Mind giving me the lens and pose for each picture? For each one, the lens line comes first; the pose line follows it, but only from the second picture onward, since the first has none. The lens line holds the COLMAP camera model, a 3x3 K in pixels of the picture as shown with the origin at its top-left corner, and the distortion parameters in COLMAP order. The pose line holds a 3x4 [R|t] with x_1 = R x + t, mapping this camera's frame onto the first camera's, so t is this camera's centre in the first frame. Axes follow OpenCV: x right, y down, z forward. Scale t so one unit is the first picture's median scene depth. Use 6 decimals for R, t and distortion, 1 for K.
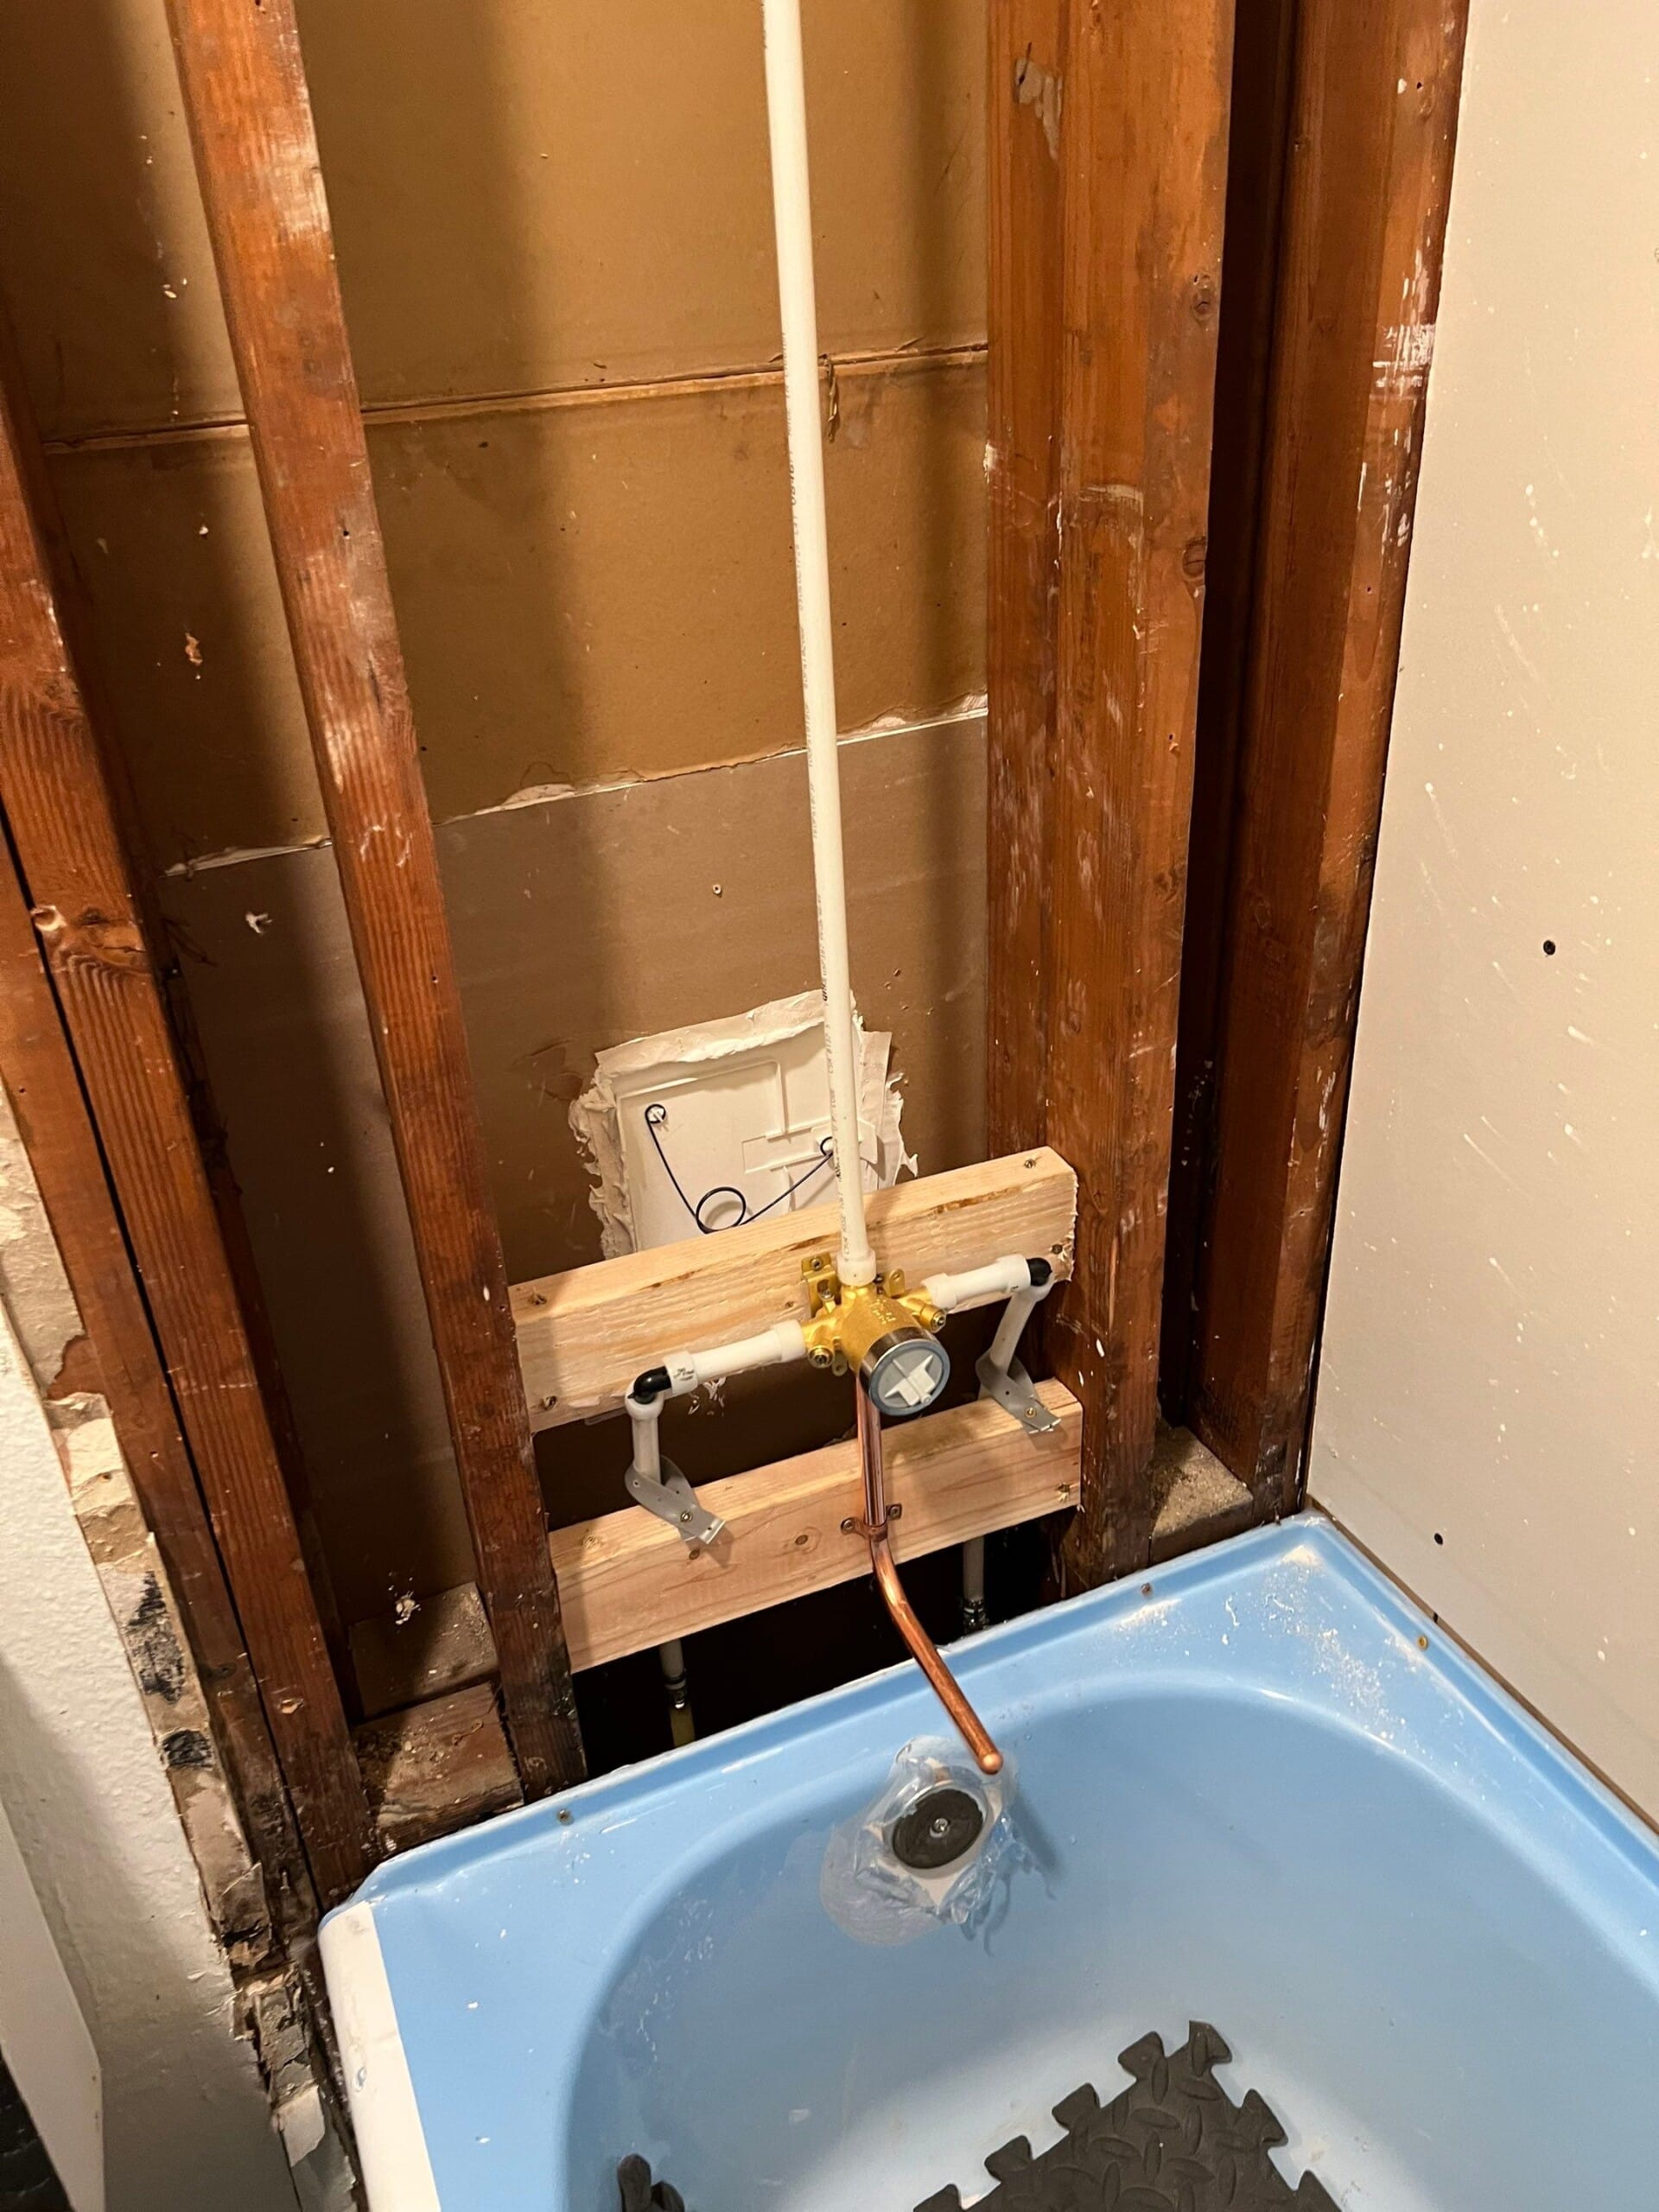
lens RADIAL K [[1655.9, 0, 824.6], [0, 1655.9, 1118.7], [0, 0, 1]] dist [0.035330, -0.018408]
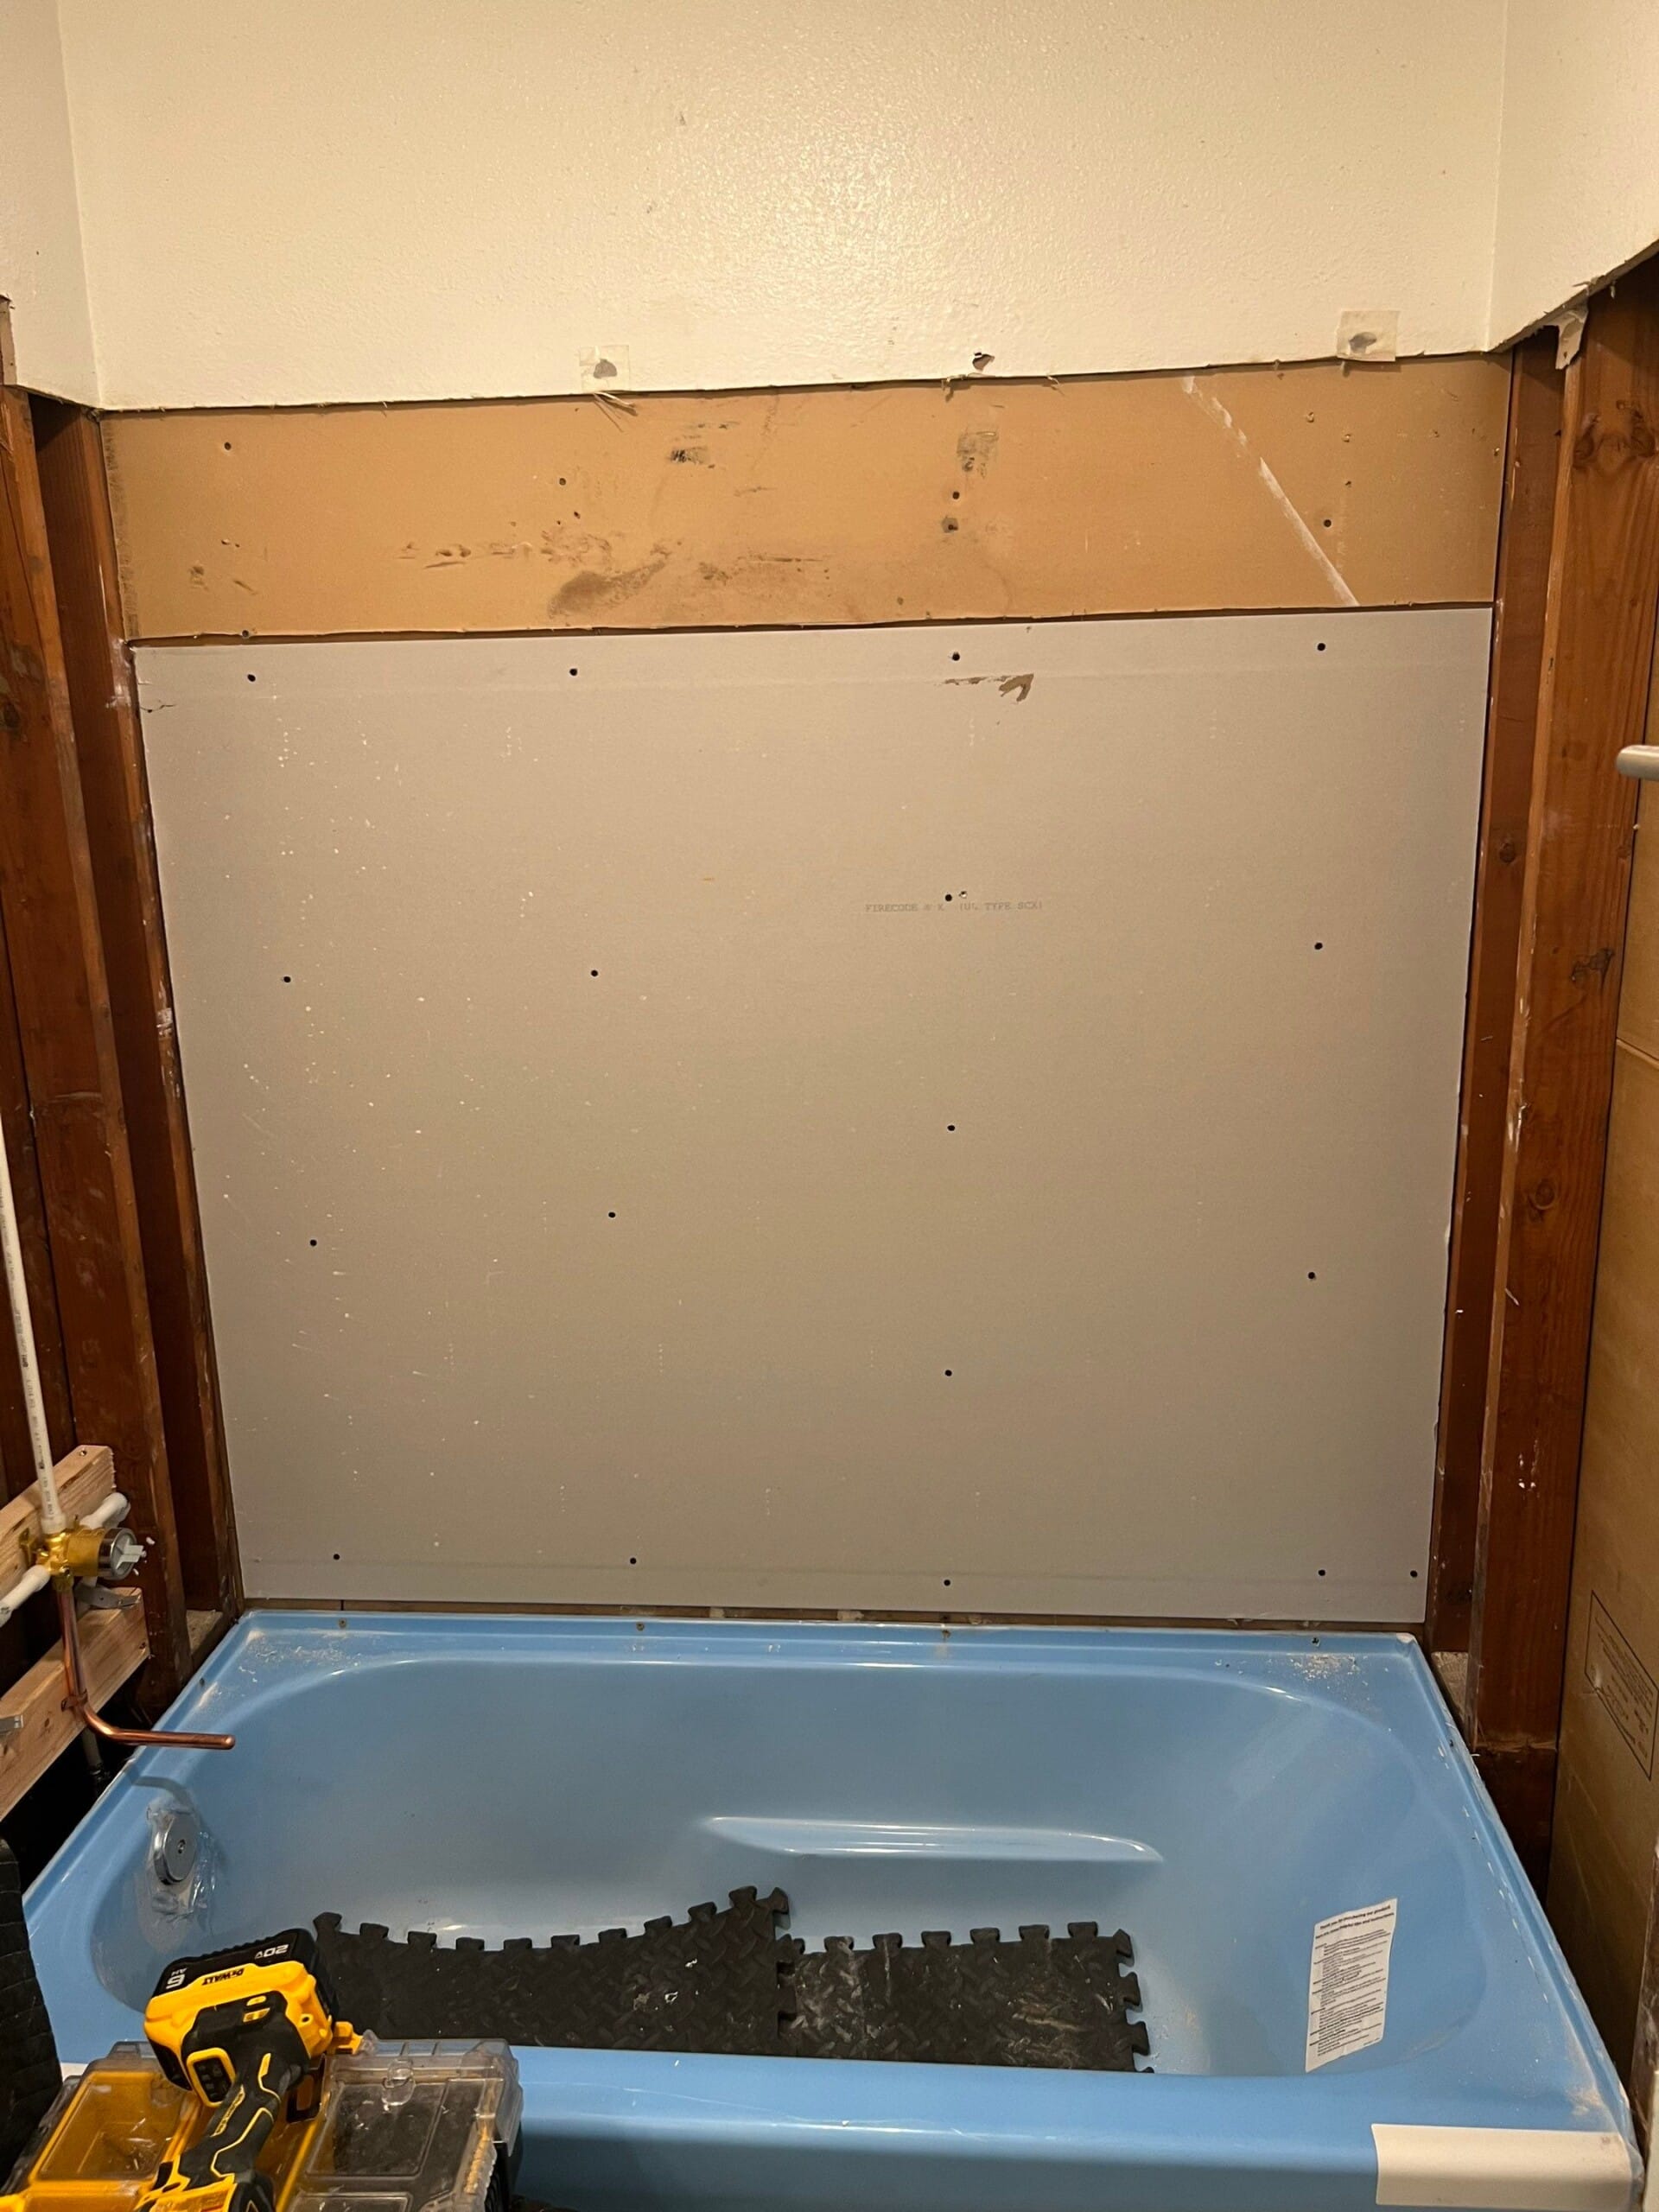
lens RADIAL K [[1655.9, 0, 832.7], [0, 1655.9, 1106.0], [0, 0, 1]] dist [0.035330, -0.018408]
pose [[0.469891, -0.174098, 0.865386, -1.028295], [0.420216, 0.906265, -0.045848, 0.115666], [-0.776287, 0.385192, 0.499005, -0.676481]]
